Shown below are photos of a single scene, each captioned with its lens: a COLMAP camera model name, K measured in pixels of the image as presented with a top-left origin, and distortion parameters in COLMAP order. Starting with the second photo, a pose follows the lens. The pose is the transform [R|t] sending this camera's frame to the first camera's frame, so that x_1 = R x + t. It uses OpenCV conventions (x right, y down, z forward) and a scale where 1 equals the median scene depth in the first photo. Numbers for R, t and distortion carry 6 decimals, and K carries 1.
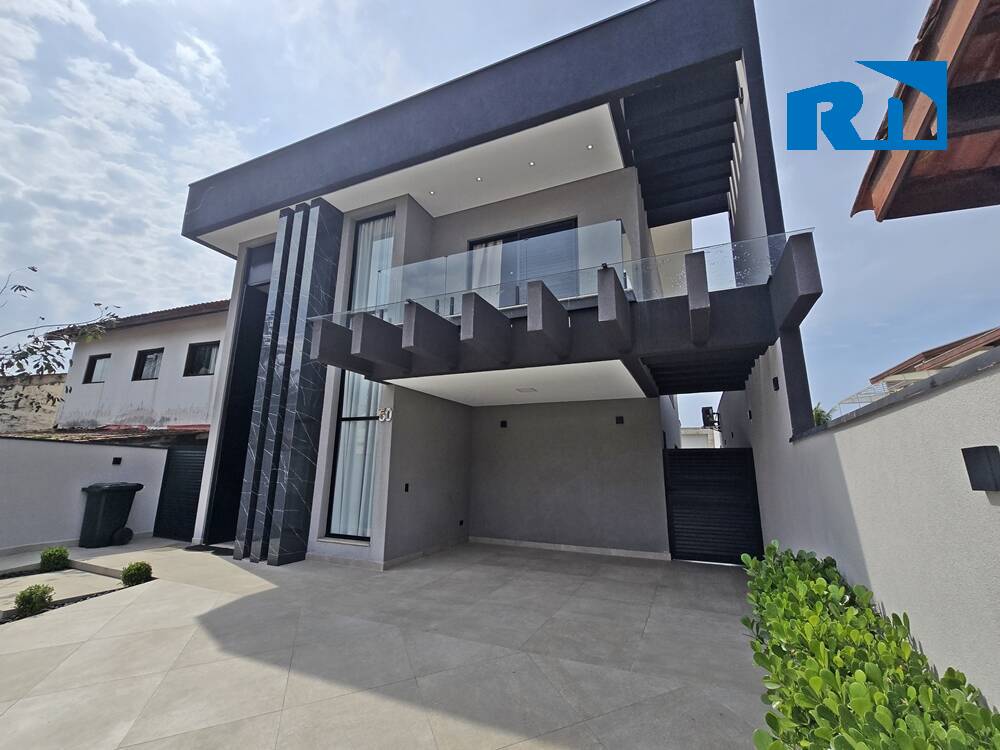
lens RADIAL K [[433.8, 0, 500.4], [0, 433.8, 372.0], [0, 0, 1]] dist [-0.004437, 0.000113]
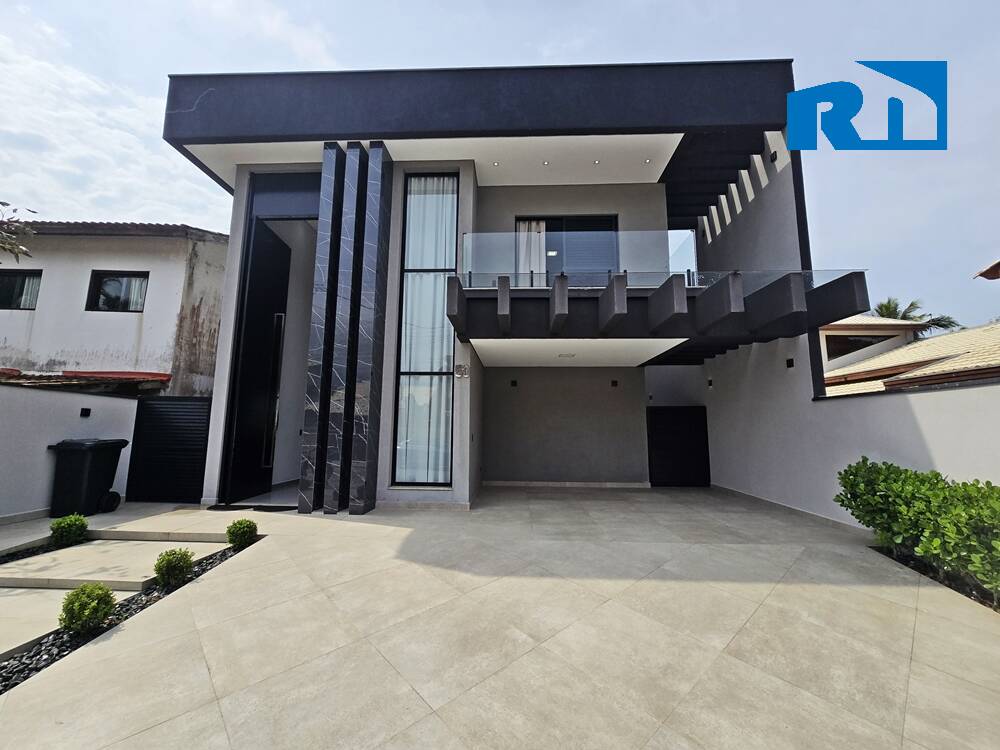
lens RADIAL K [[407.3, 0, 499.2], [0, 407.3, 373.1], [0, 0, 1]] dist [-0.002830, -0.000050]
pose [[0.927864, 0.043834, 0.370333, -0.487555], [-0.076211, 0.994398, 0.073243, 0.019663], [-0.365048, -0.096183, 0.926007, 0.025498]]
